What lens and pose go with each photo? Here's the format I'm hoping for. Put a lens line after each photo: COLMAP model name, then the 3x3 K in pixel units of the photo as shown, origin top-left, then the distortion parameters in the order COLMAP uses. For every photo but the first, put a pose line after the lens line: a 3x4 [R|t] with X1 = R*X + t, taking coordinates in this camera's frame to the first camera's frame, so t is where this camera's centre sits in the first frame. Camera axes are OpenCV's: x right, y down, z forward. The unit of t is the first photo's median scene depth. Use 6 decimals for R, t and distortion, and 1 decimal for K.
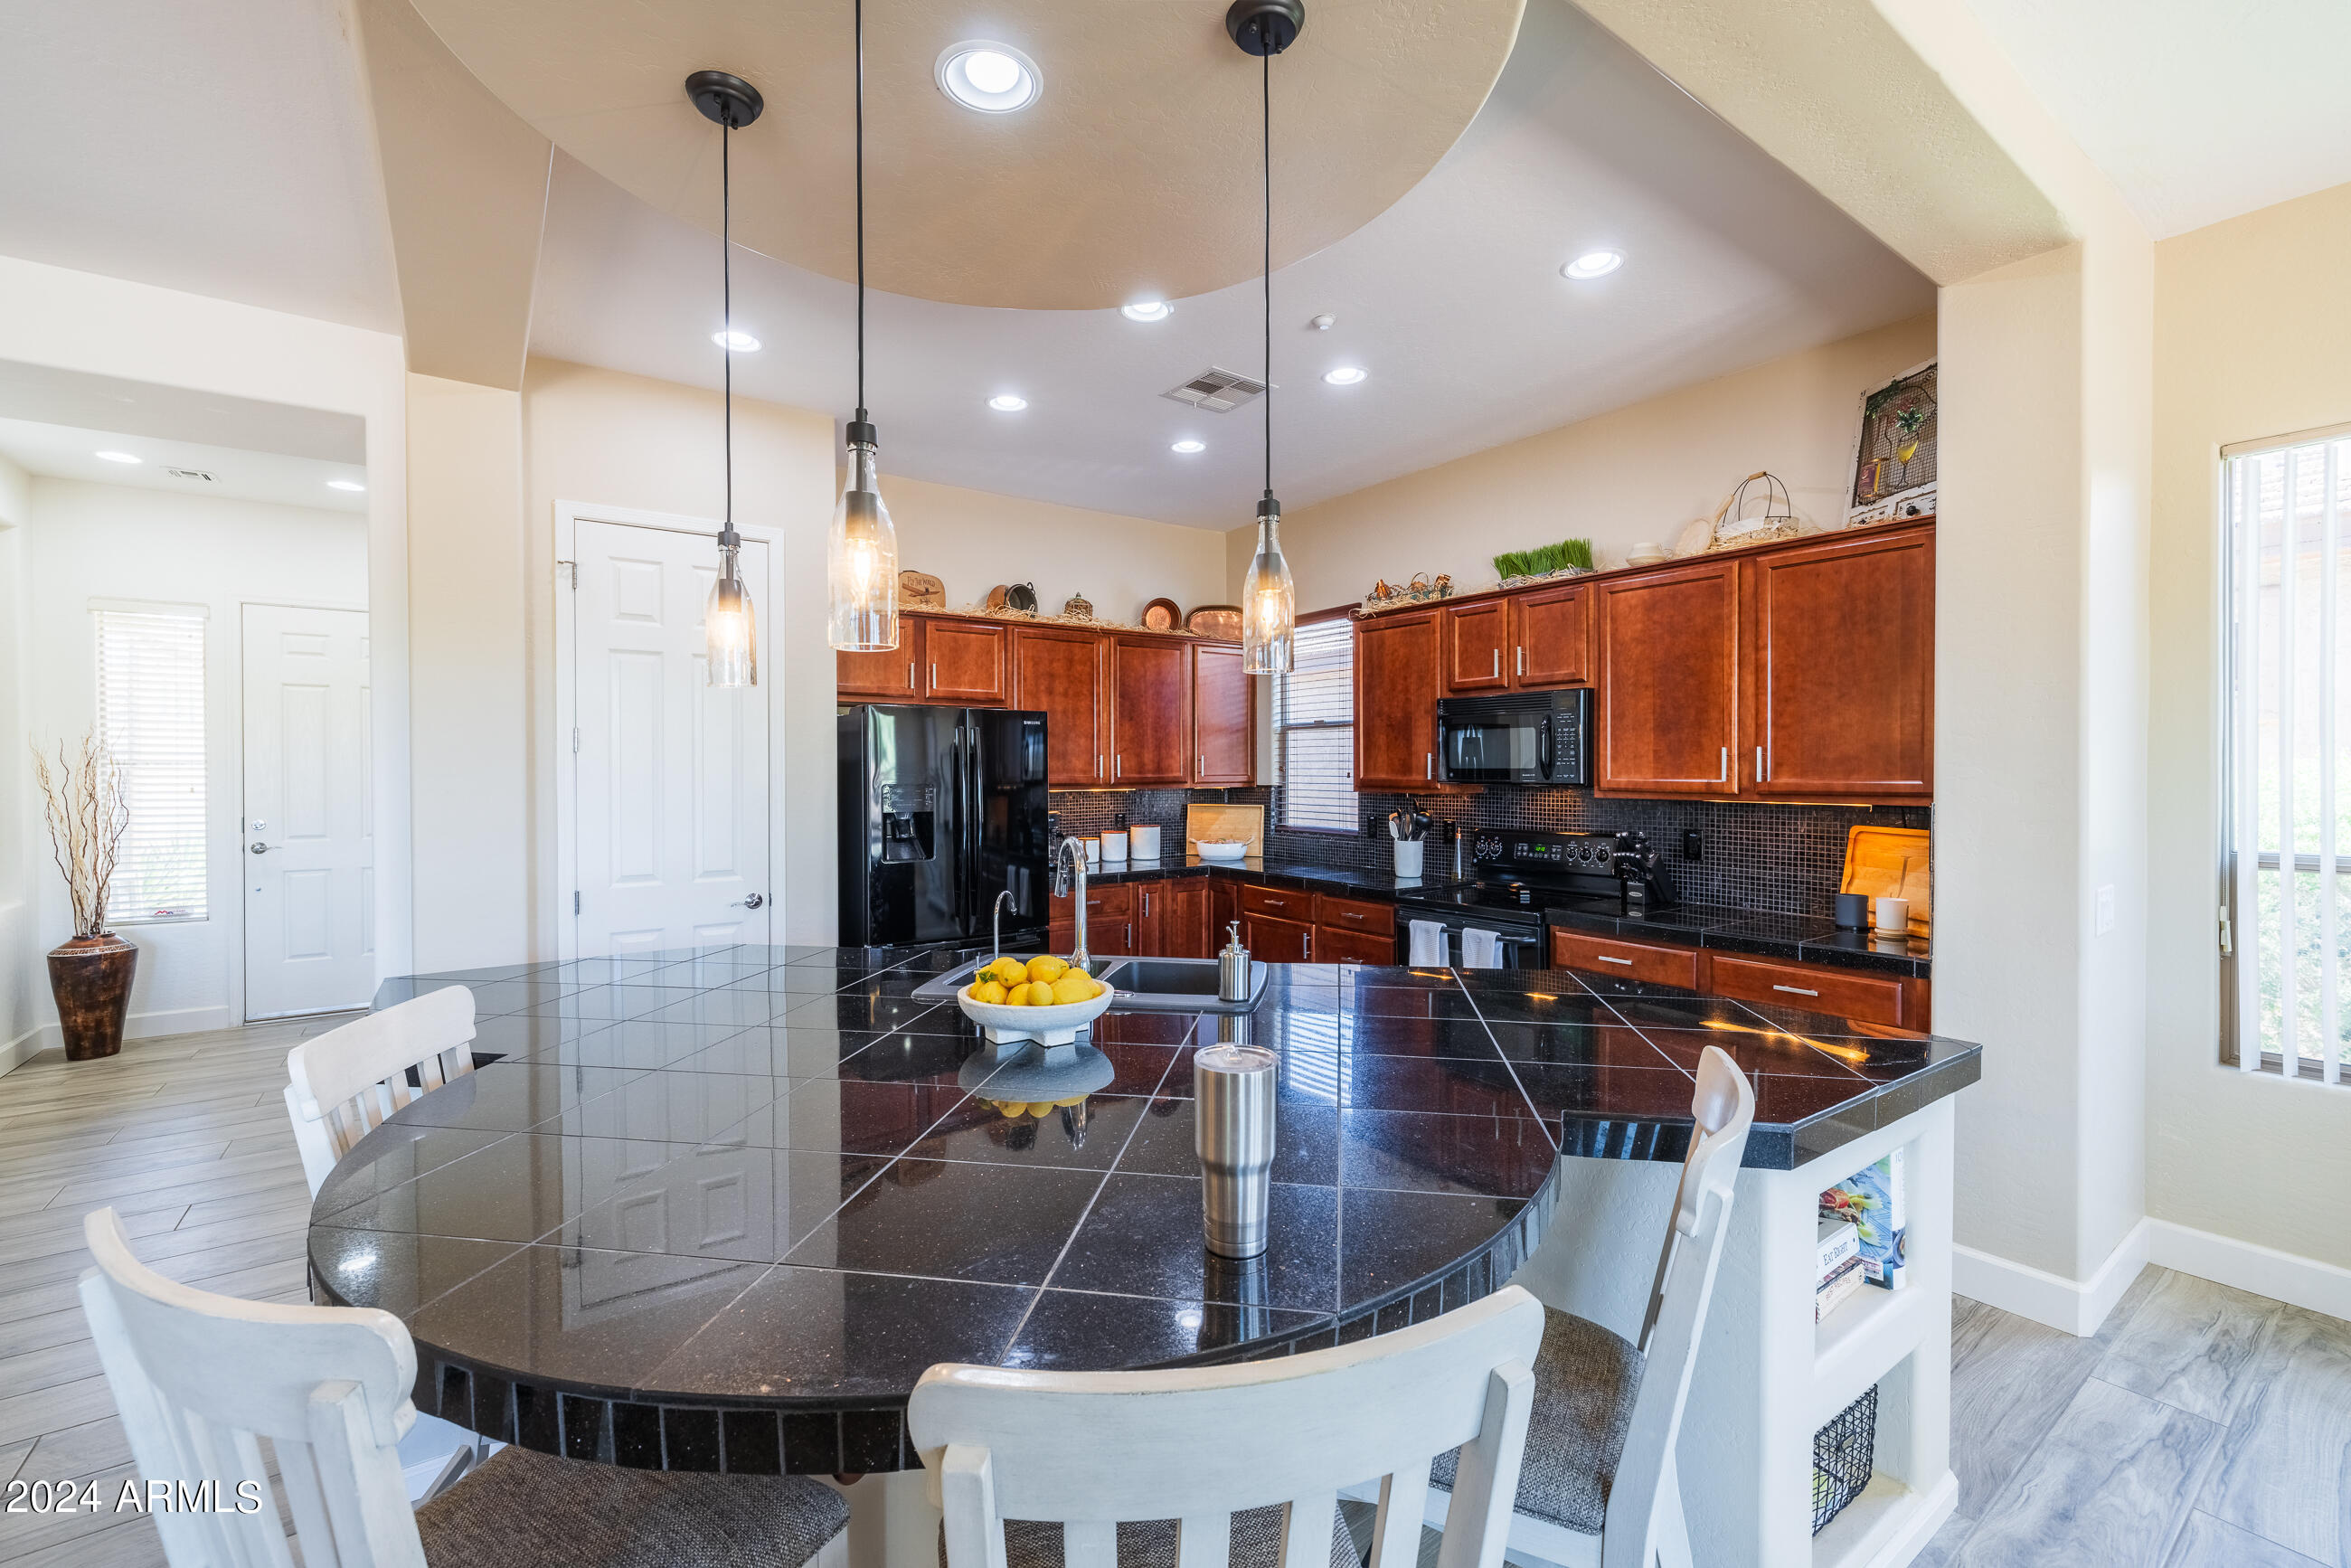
lens RADIAL K [[1009.0, 0, 1162.8], [0, 1009.0, 773.4], [0, 0, 1]] dist [0.003637, -0.000319]
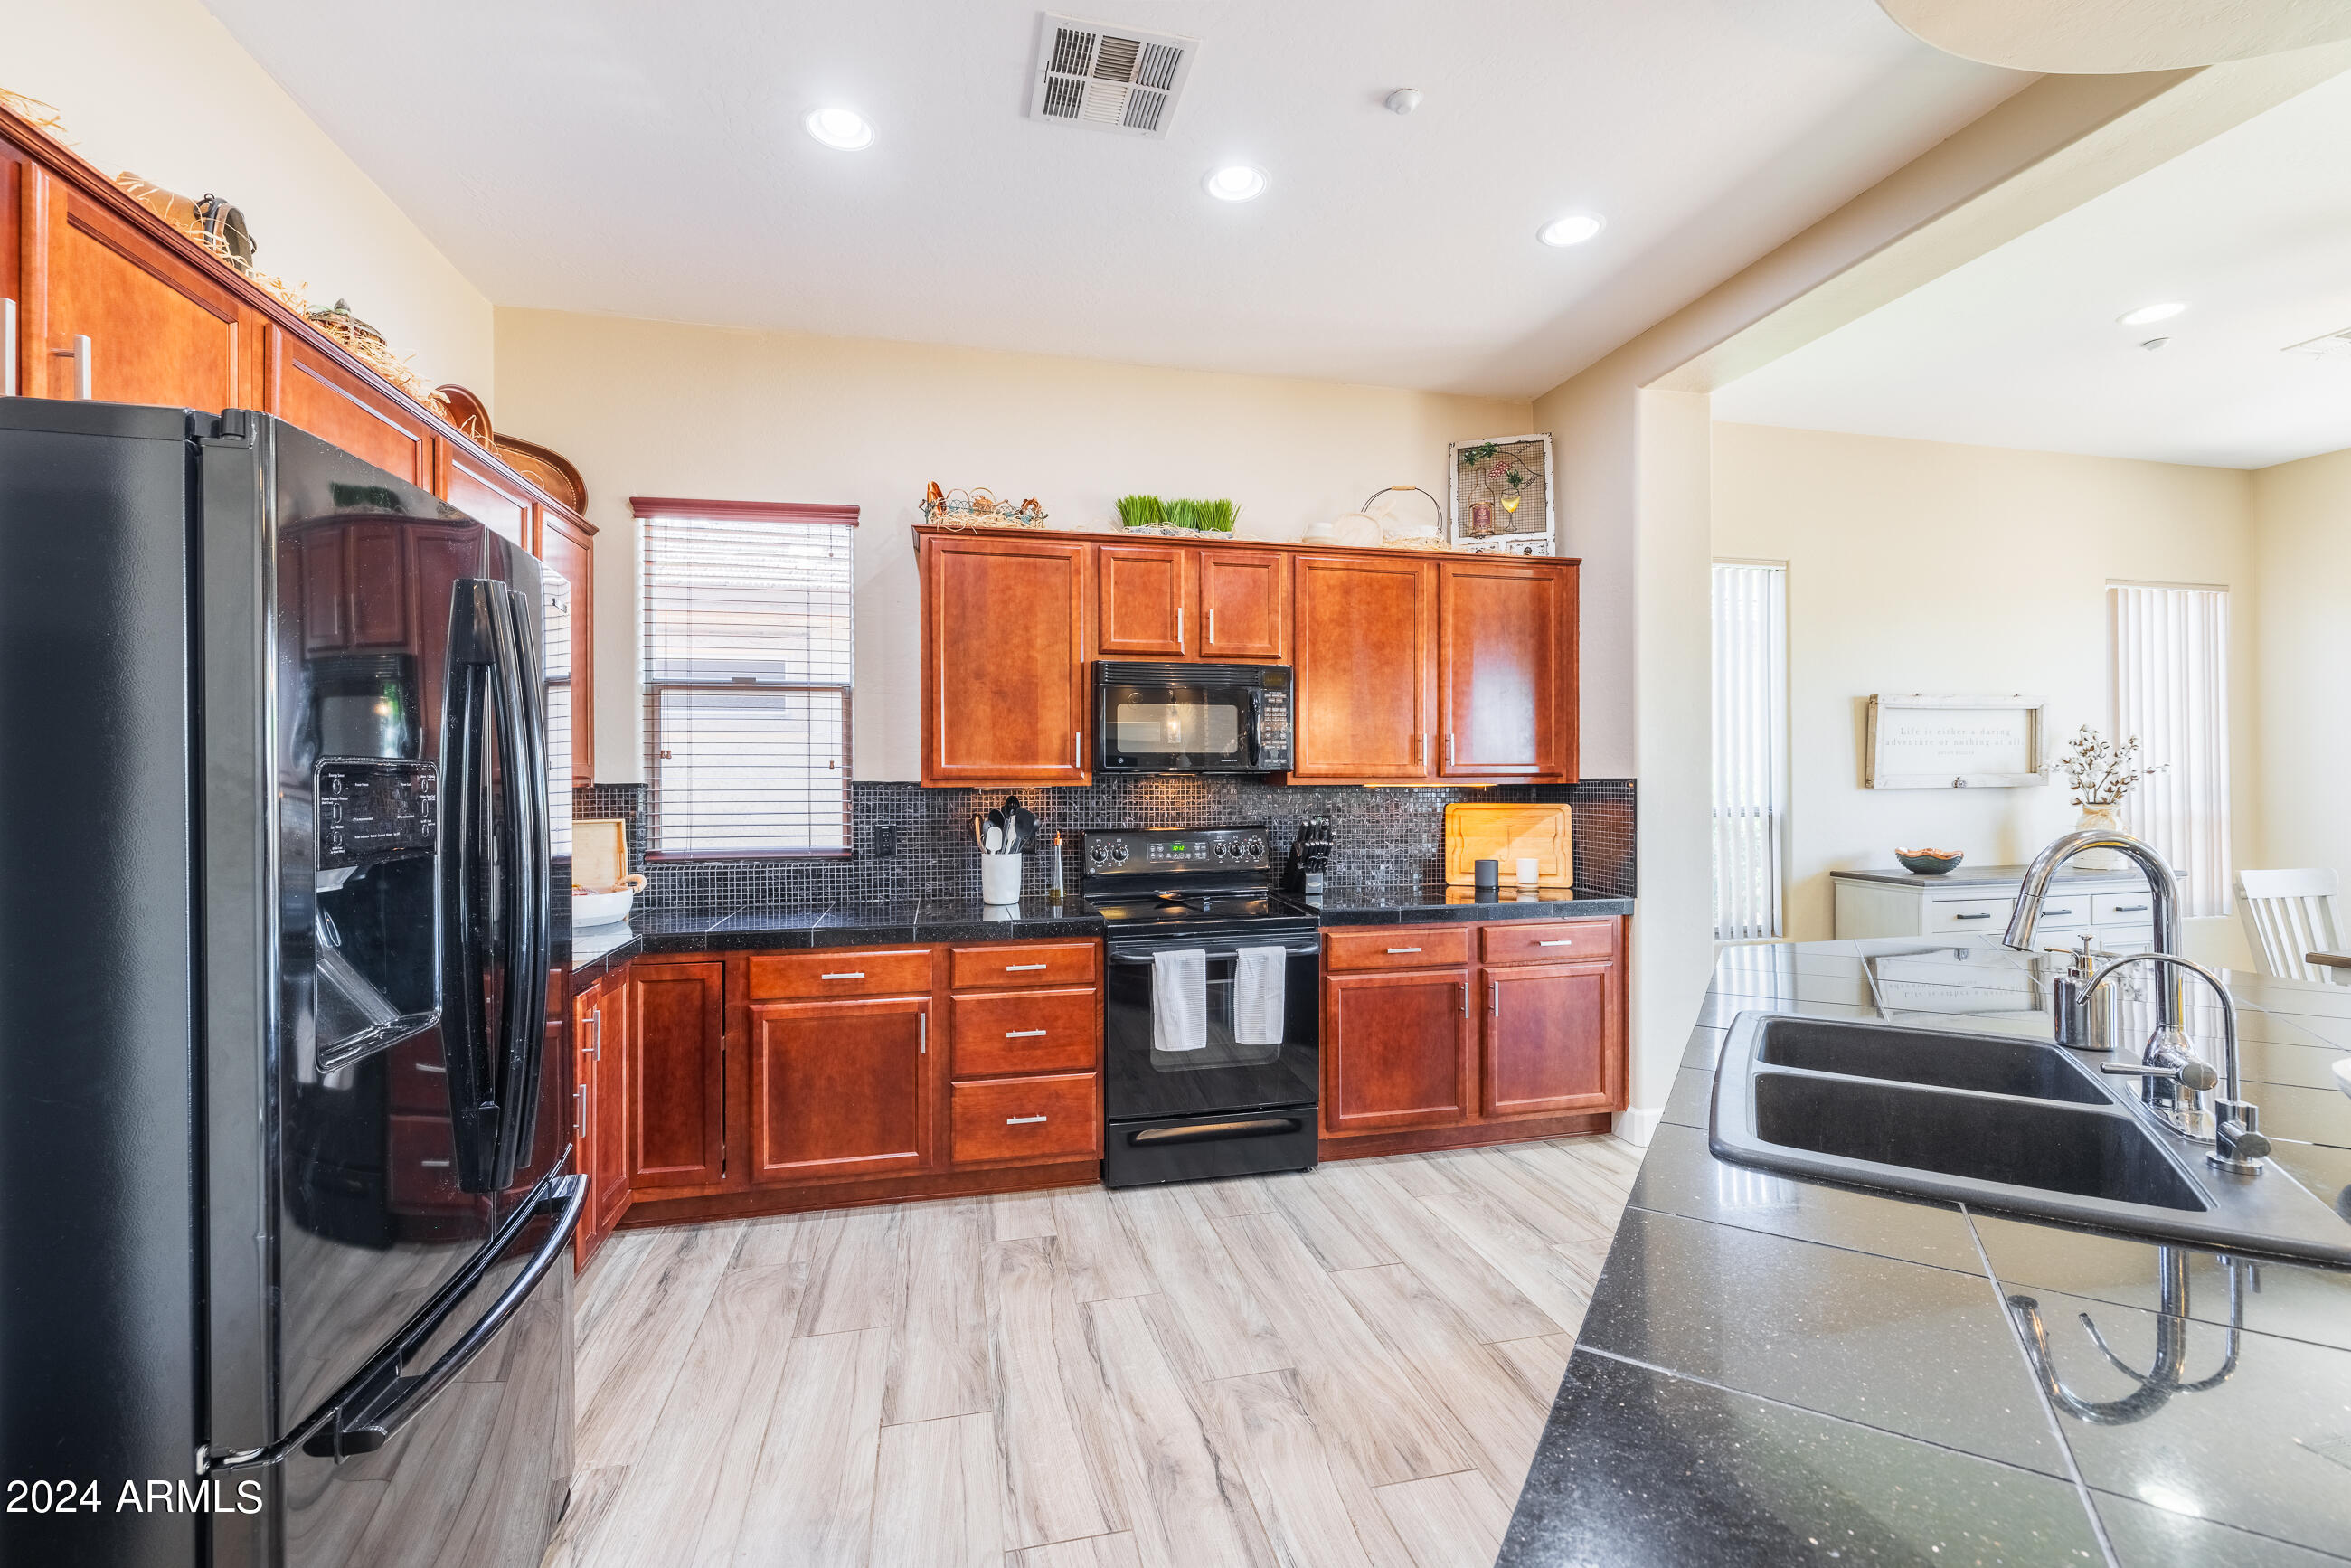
lens RADIAL K [[1009.0, 0, 1192.1], [0, 1009.0, 780.3], [0, 0, 1]] dist [0.003637, -0.000319]
pose [[0.367088, 0.004122, 0.930177, -0.414435], [0.009063, 0.999927, -0.008008, 0.023351], [-0.930142, 0.011370, 0.367023, 0.661002]]
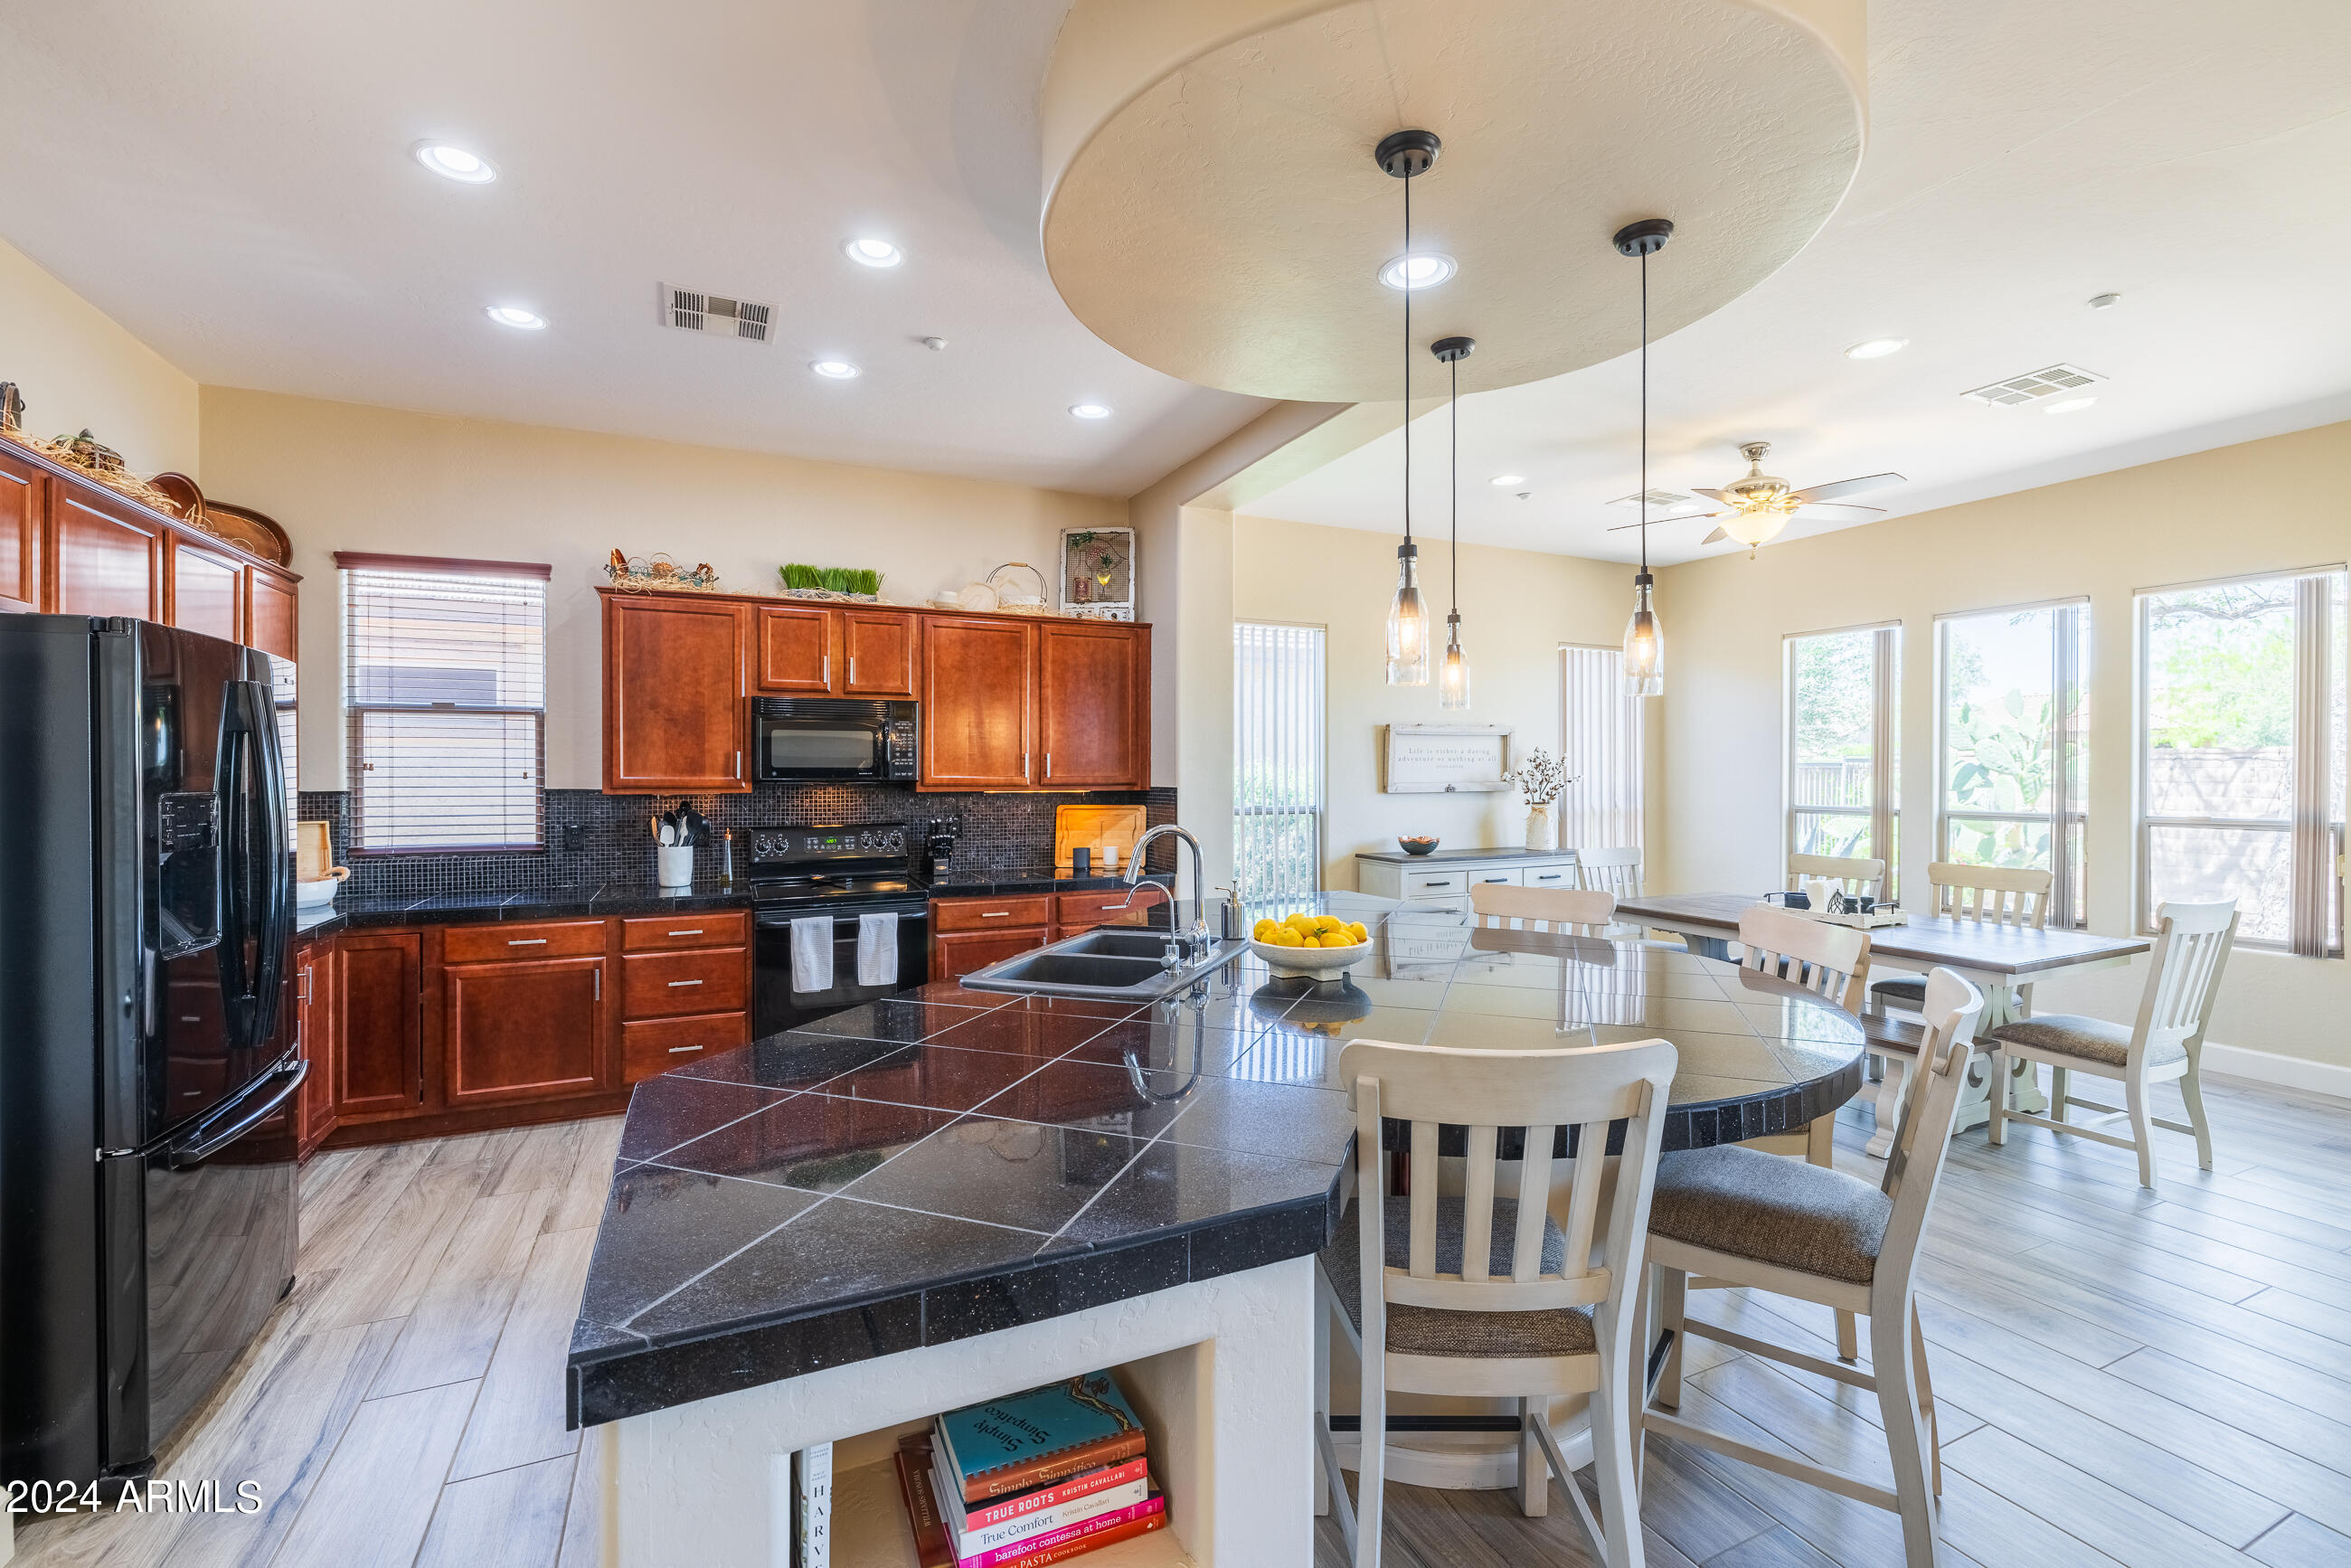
lens RADIAL K [[1009.0, 0, 1207.0], [0, 1009.0, 779.2], [0, 0, 1]] dist [0.003637, -0.000319]
pose [[0.160251, 0.001478, 0.987075, -0.635057], [0.006650, 0.999975, -0.002577, 0.012365], [-0.987054, 0.006977, 0.160237, 0.411790]]
